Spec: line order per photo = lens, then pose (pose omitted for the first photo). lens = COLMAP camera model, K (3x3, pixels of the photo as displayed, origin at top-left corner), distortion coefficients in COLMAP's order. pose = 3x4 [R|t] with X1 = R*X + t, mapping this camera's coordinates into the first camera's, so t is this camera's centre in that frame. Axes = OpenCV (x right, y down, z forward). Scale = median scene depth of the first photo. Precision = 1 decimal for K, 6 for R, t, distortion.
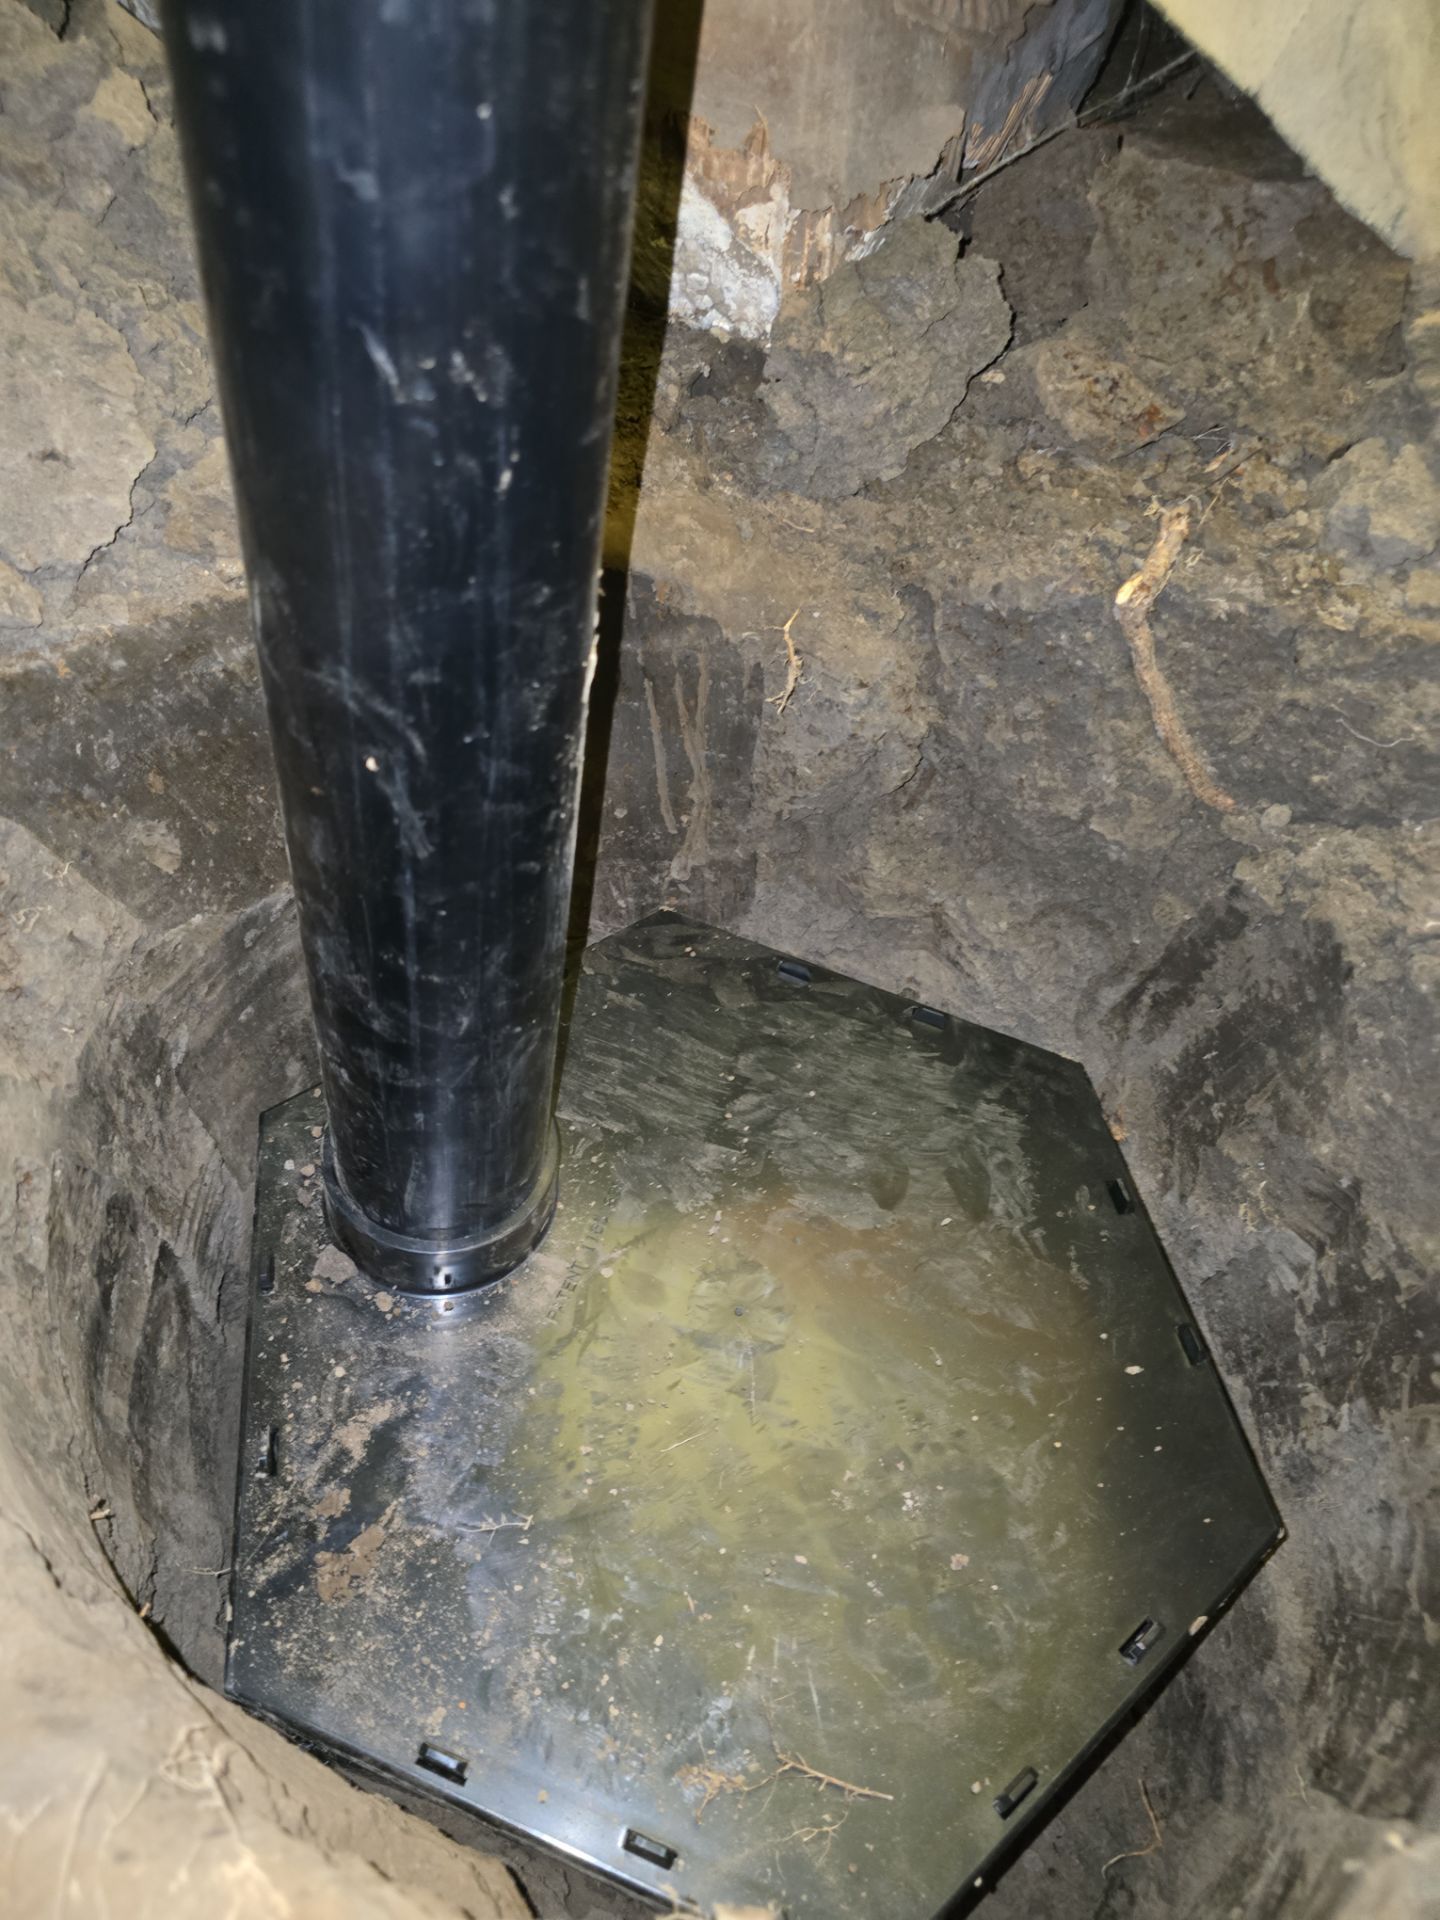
lens RADIAL K [[1312.2, 0, 716.5], [0, 1312.2, 957.0], [0, 0, 1]] dist [0.022035, -0.022055]
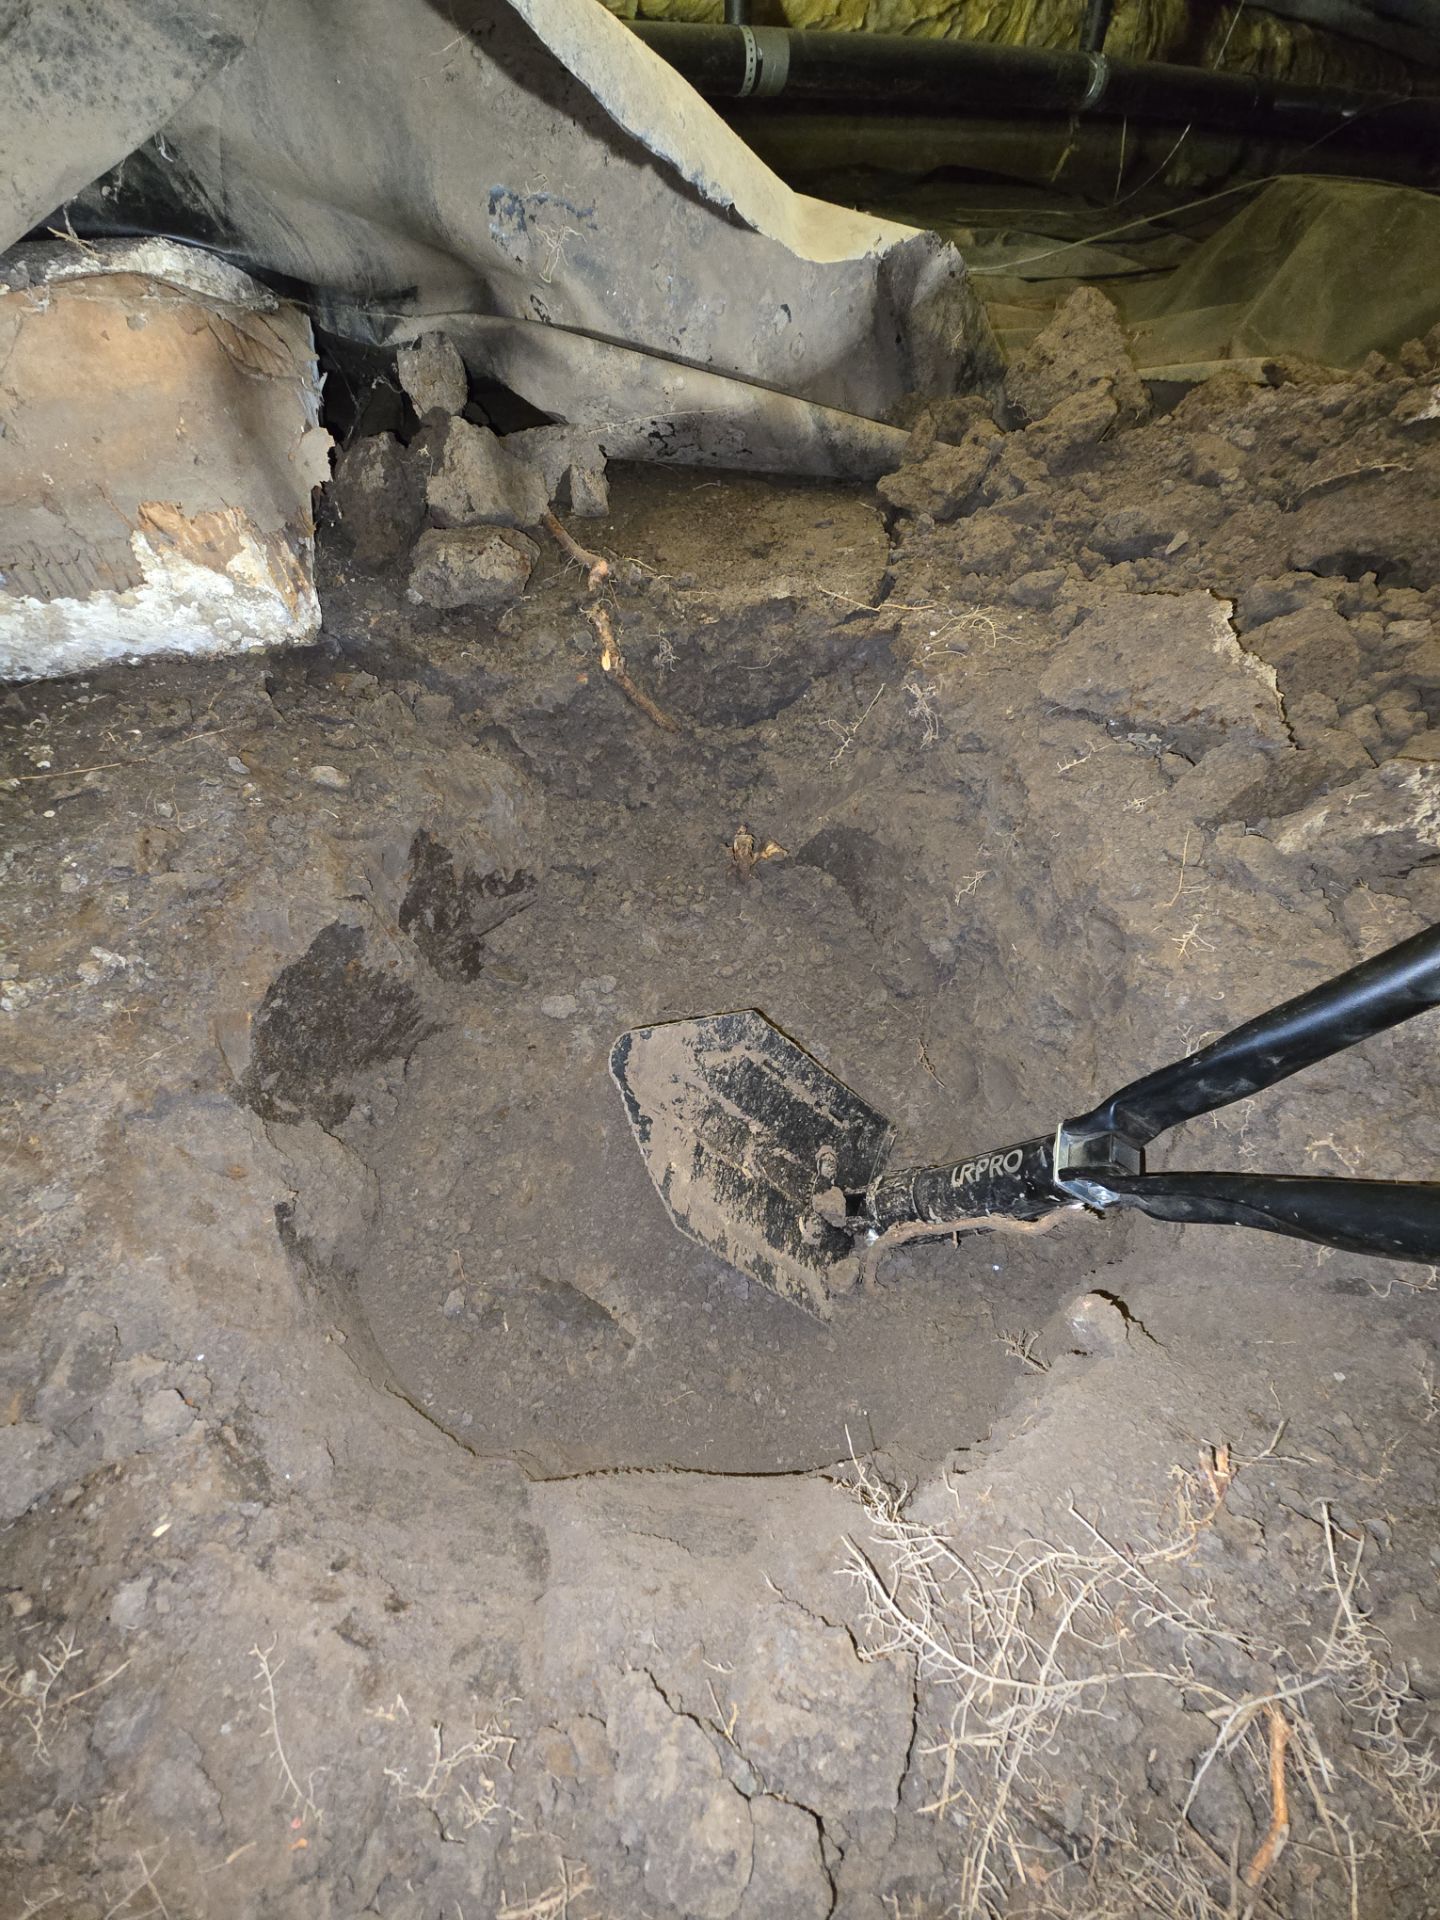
lens RADIAL K [[768.6, 0, 718.1], [0, 768.6, 955.8], [0, 0, 1]] dist [-0.000885, 0.000427]
pose [[0.676152, -0.617368, 0.402088, -0.214216], [0.602656, 0.777393, 0.180186, -0.072455], [-0.423822, 0.120488, 0.897696, 0.092305]]
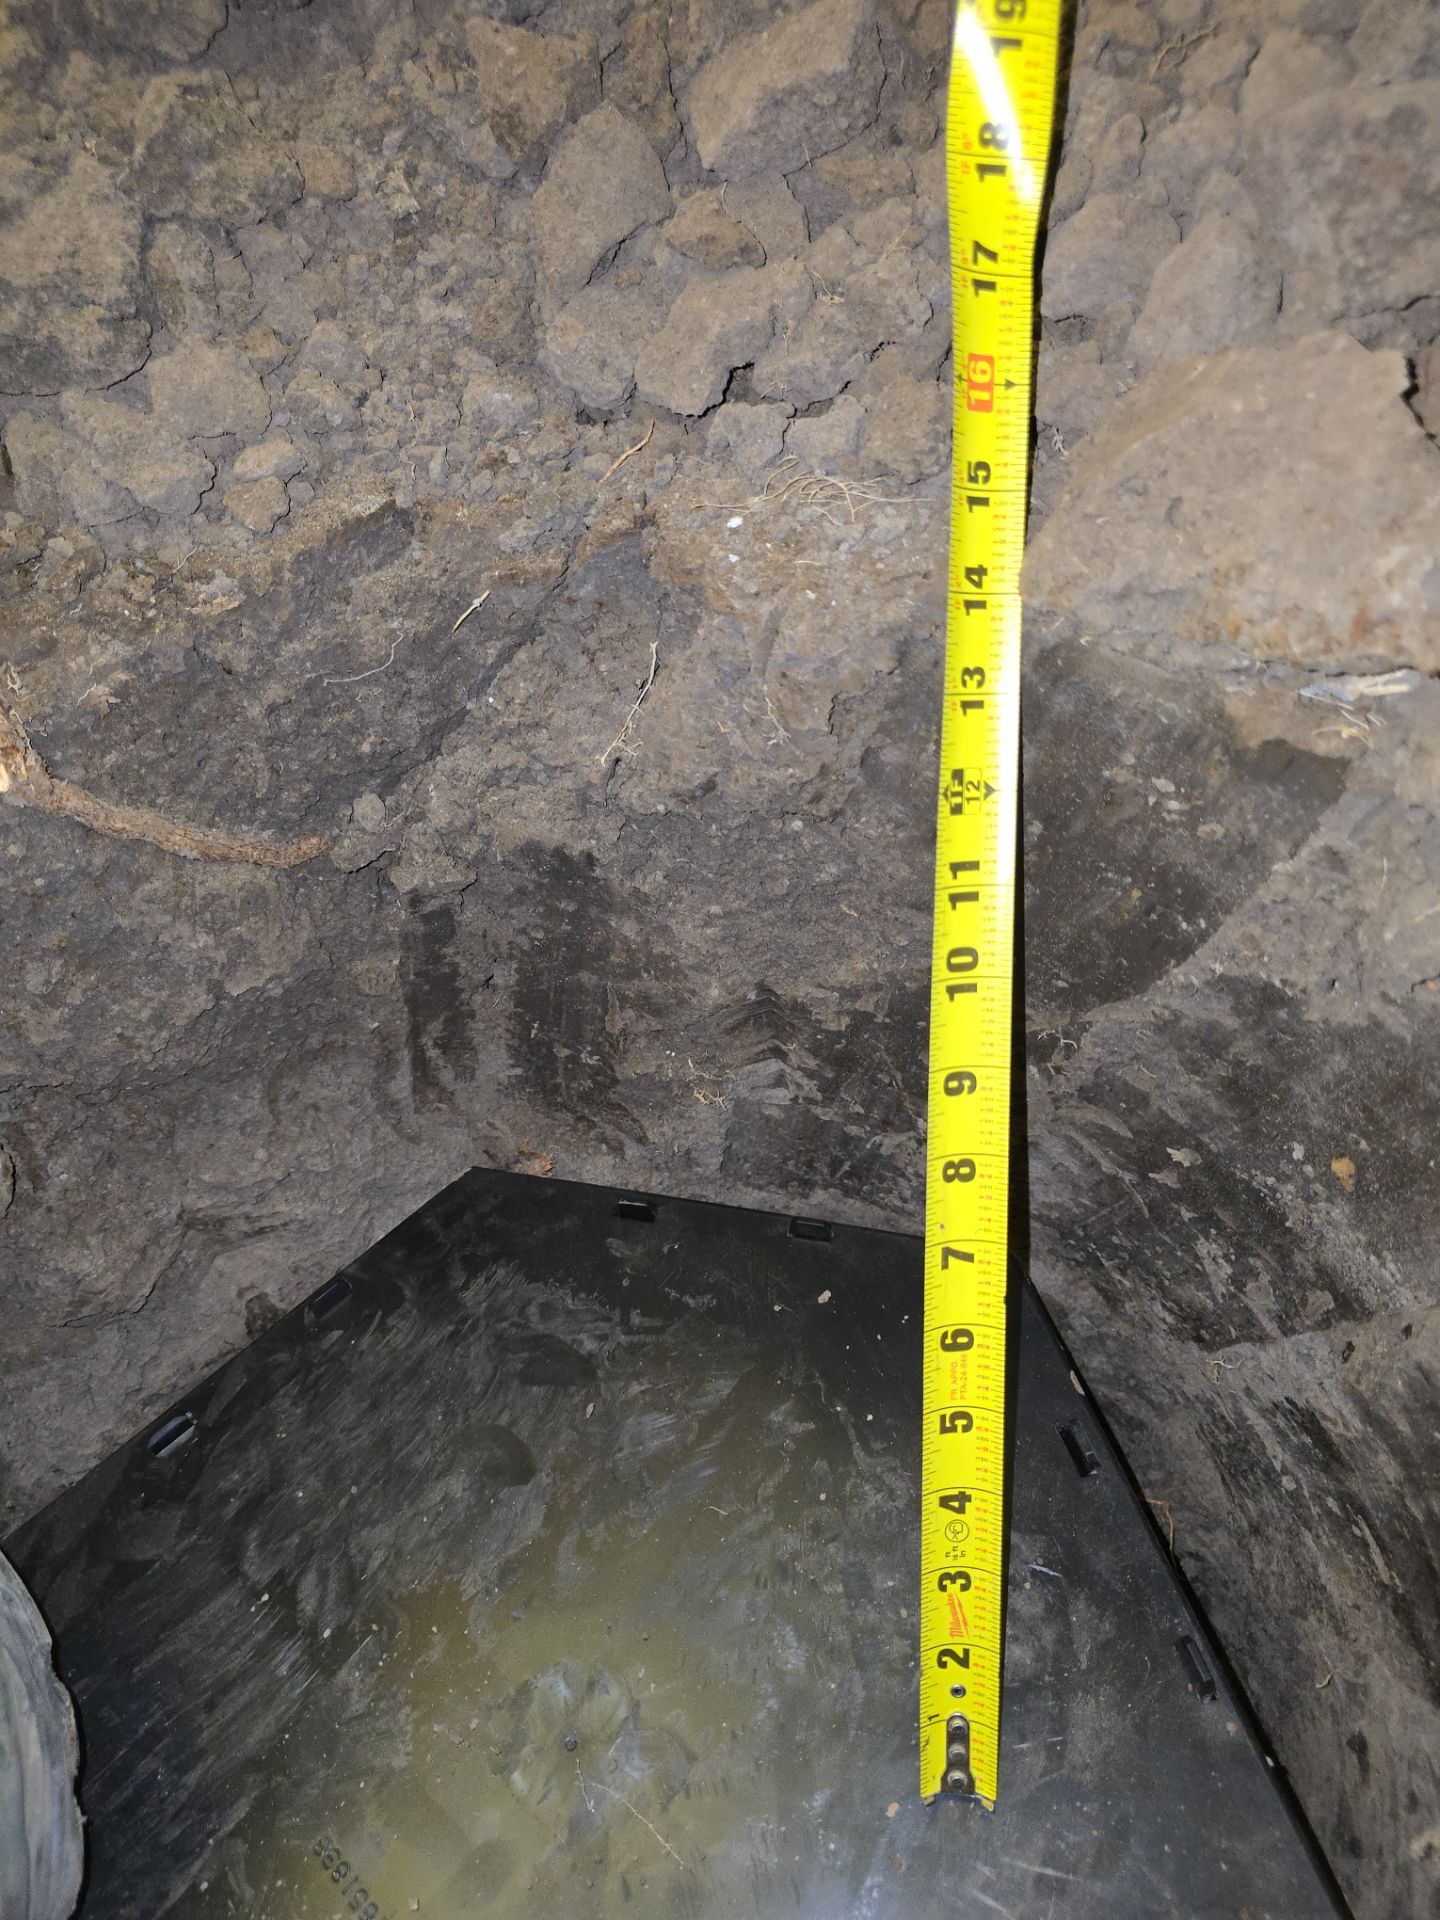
lens RADIAL K [[1312.2, 0, 721.4], [0, 1312.2, 956.5], [0, 0, 1]] dist [0.022035, -0.022055]
pose [[0.374341, -0.778794, 0.503337, 0.029366], [0.769097, 0.563998, 0.300661, -0.133335], [-0.518034, 0.274565, 0.810096, 0.258977]]
